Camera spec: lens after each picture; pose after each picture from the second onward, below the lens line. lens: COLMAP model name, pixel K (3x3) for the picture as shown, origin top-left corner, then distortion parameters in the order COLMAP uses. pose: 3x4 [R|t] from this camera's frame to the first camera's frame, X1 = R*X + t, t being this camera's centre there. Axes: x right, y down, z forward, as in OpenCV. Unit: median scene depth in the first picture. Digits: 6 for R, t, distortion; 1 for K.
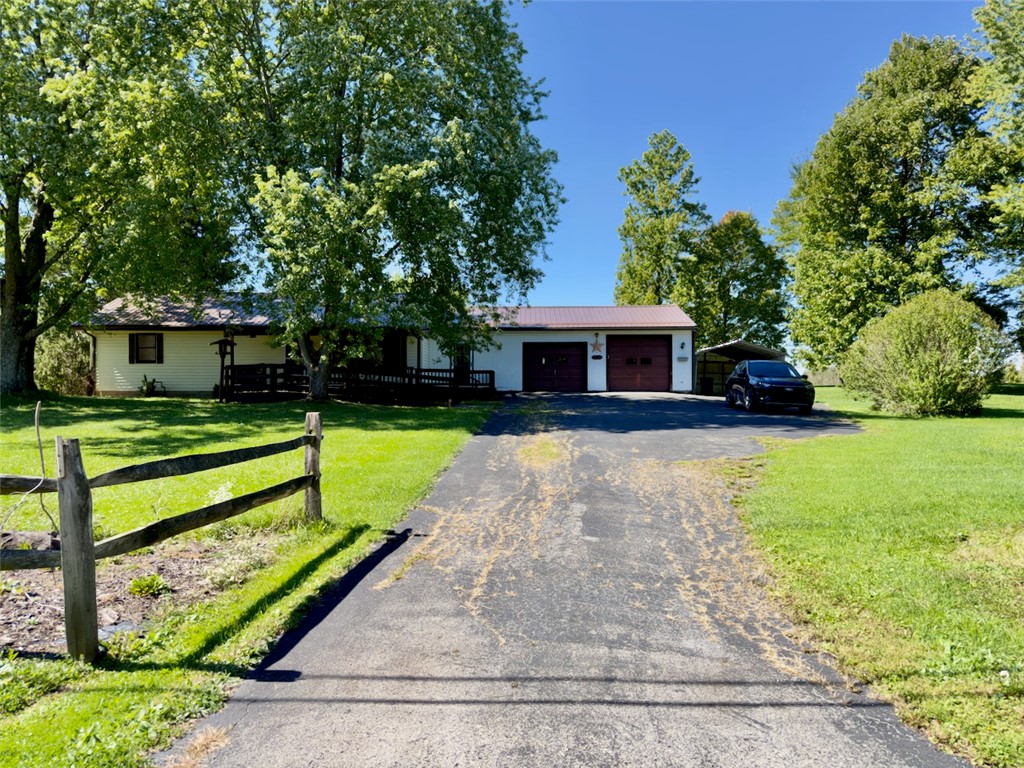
lens RADIAL K [[718.4, 0, 533.4], [0, 718.4, 383.0], [0, 0, 1]] dist [-0.002571, -0.002381]
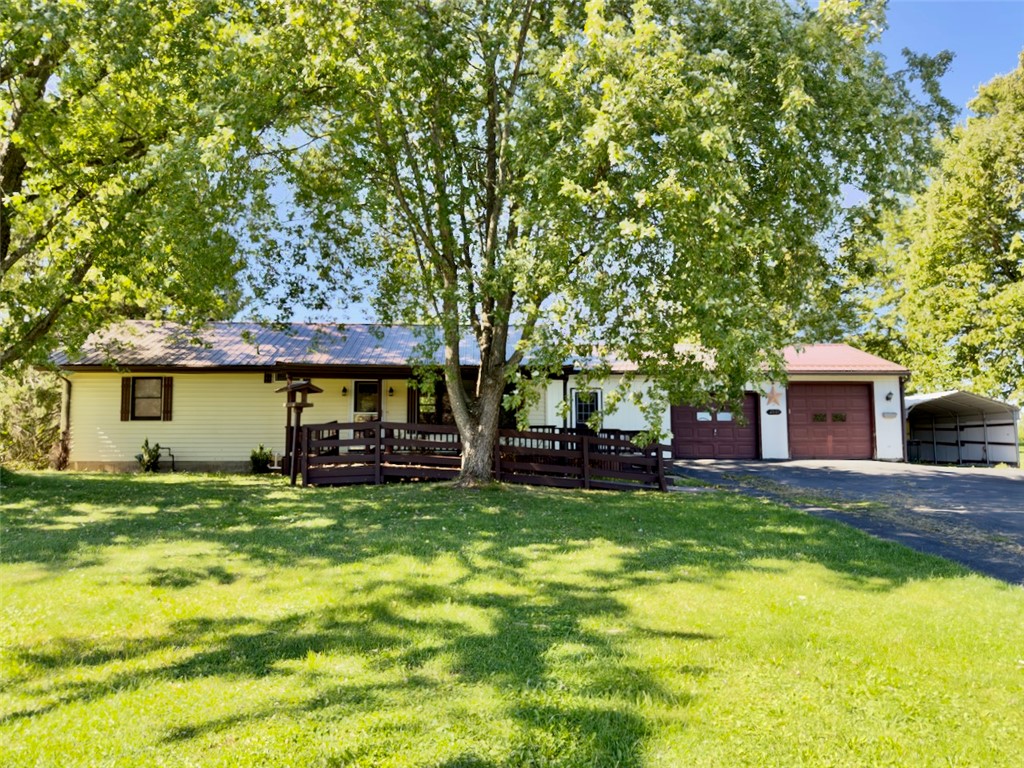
lens RADIAL K [[725.8, 0, 512.0], [0, 725.8, 384.0], [0, 0, 1]] dist [0.047239, -0.001570]
pose [[0.999319, 0.002329, 0.036835, -0.217006], [0.000349, 0.997366, -0.072537, -0.011257], [-0.036907, 0.072500, 0.996685, 0.287147]]
